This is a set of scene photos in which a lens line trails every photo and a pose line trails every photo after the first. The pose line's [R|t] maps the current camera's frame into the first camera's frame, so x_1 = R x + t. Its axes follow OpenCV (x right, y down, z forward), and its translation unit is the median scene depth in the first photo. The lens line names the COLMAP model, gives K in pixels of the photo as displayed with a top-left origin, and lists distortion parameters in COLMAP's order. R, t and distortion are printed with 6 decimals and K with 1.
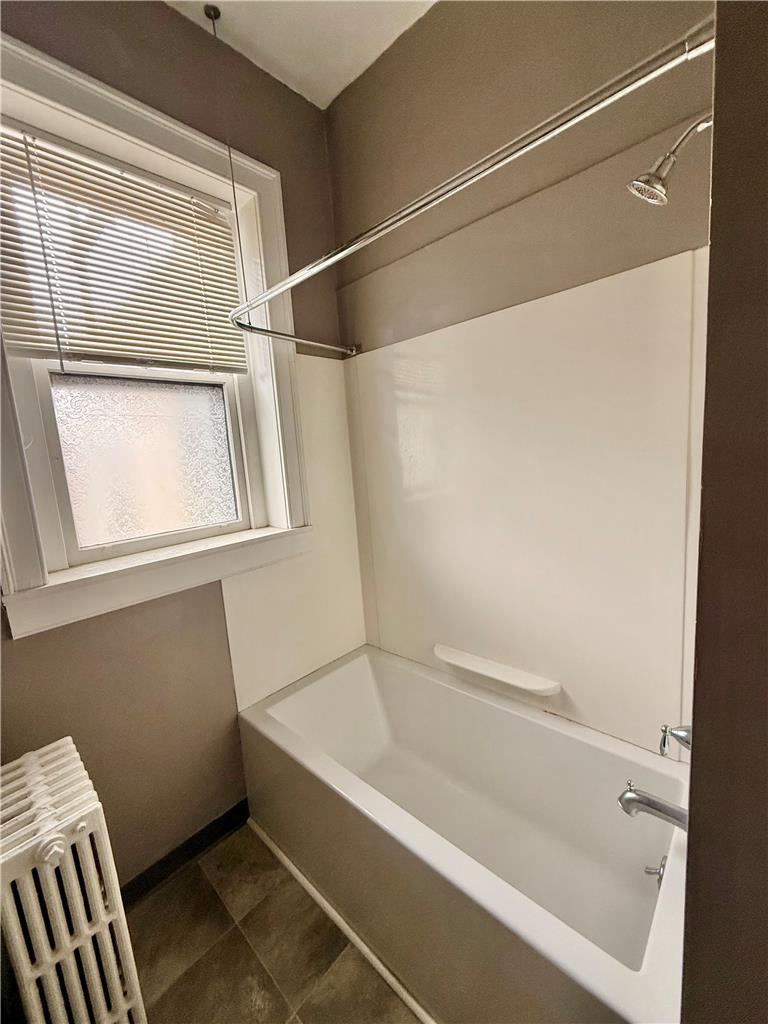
lens RADIAL K [[412.5, 0, 386.8], [0, 412.5, 514.6], [0, 0, 1]] dist [0.001341, 0.000359]
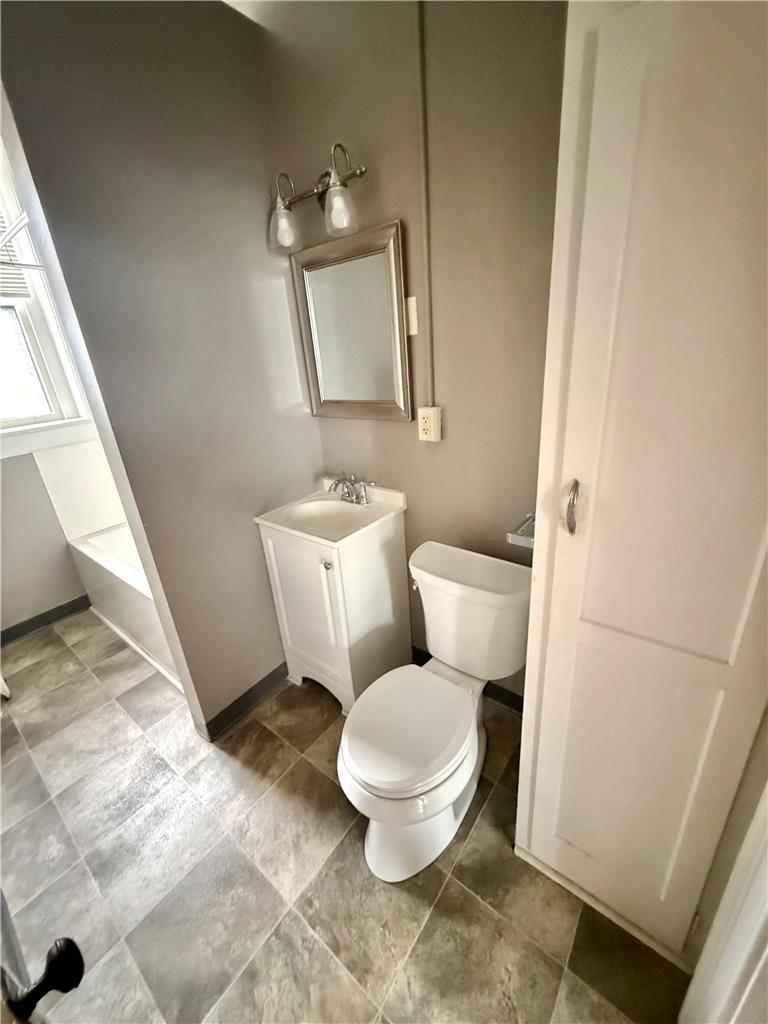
lens RADIAL K [[412.5, 0, 383.4], [0, 412.5, 509.4], [0, 0, 1]] dist [0.001341, 0.000359]
pose [[0.996228, -0.036714, 0.078622, 0.751010], [0.018175, 0.974267, 0.224662, 0.047246], [-0.084847, -0.222386, 0.971260, -0.607232]]
